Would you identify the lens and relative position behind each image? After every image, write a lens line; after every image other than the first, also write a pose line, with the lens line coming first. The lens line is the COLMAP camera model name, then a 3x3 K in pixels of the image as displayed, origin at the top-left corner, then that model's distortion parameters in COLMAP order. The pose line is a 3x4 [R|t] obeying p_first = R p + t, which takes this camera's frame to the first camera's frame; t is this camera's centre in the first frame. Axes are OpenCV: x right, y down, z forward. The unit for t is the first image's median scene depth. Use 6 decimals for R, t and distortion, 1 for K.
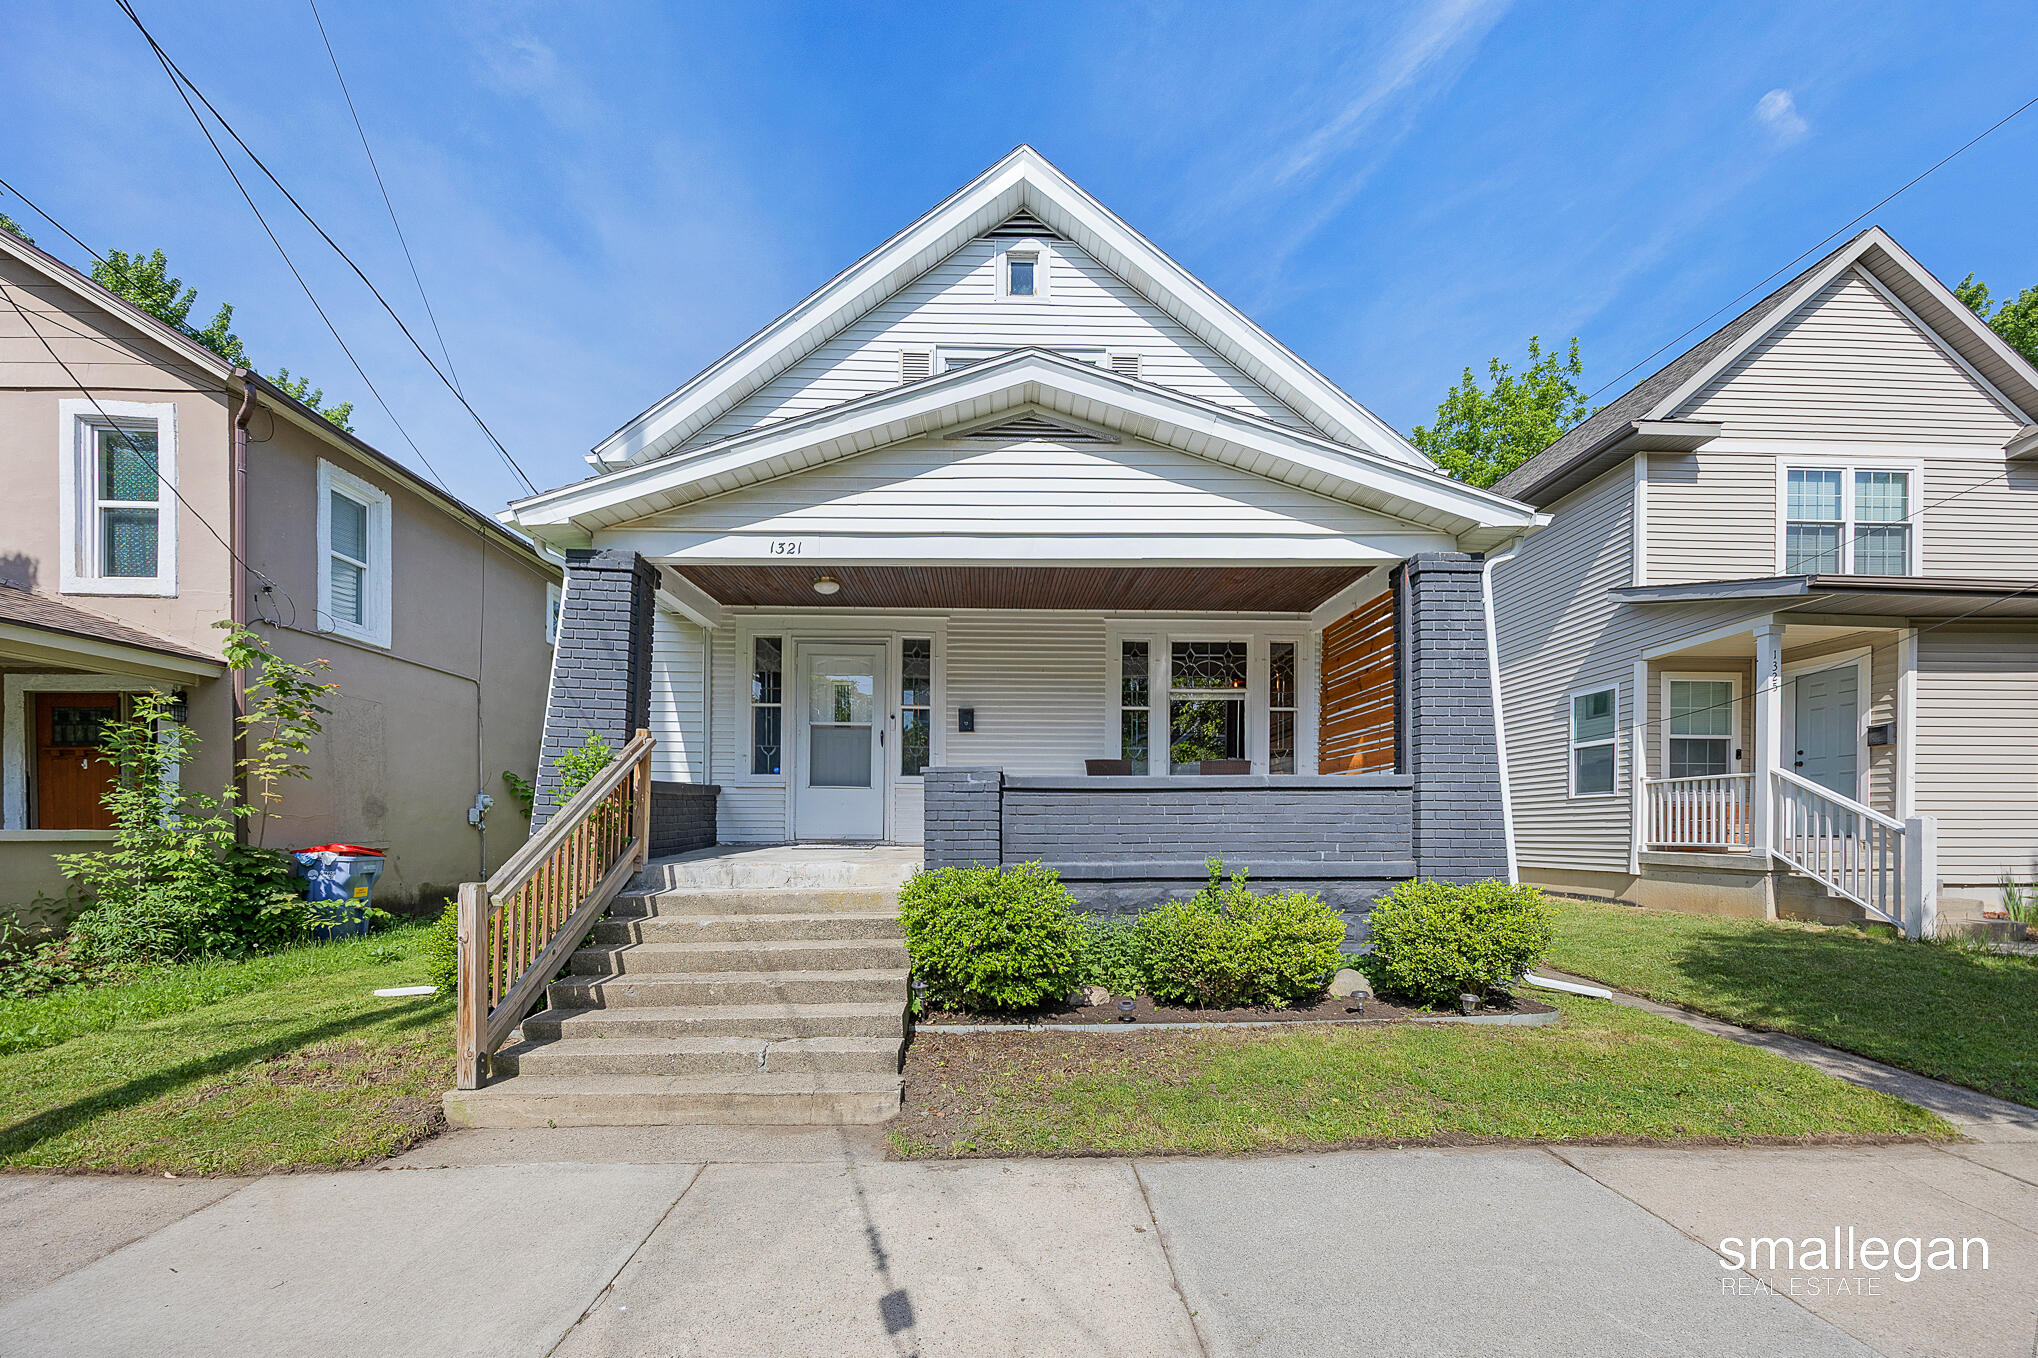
lens RADIAL K [[827.9, 0, 1018.9], [0, 827.9, 646.7], [0, 0, 1]] dist [0.001536, 0.000308]
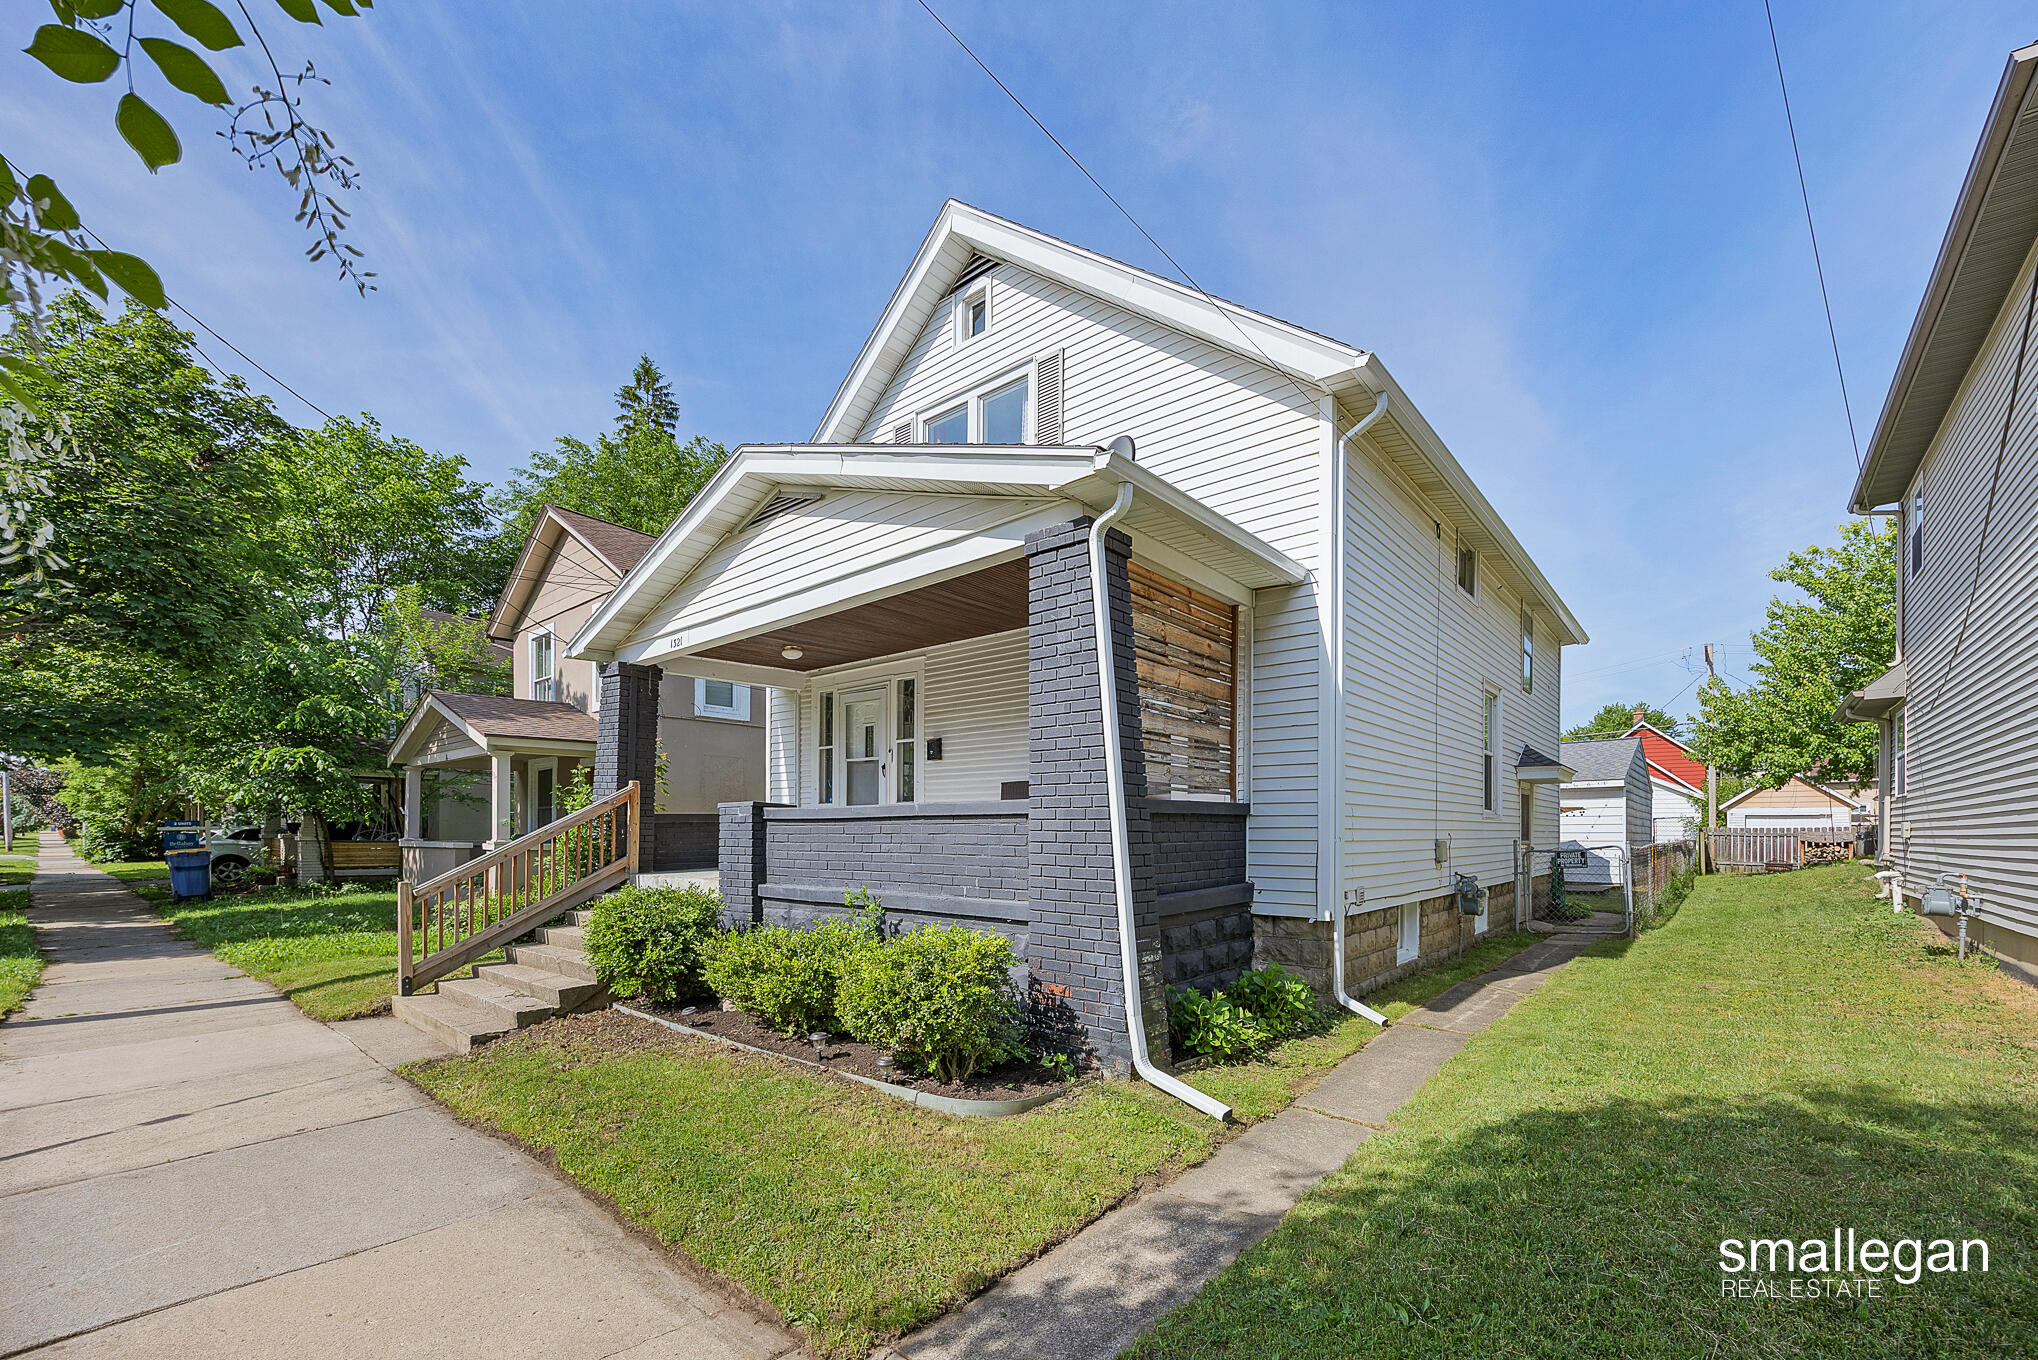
lens RADIAL K [[827.9, 0, 1018.9], [0, 827.9, 647.7], [0, 0, 1]] dist [0.001536, 0.000308]
pose [[0.732112, -0.145709, -0.665417, 0.747269], [0.142656, 0.987989, -0.059389, 0.036023], [0.666079, -0.051446, 0.744105, 0.265626]]
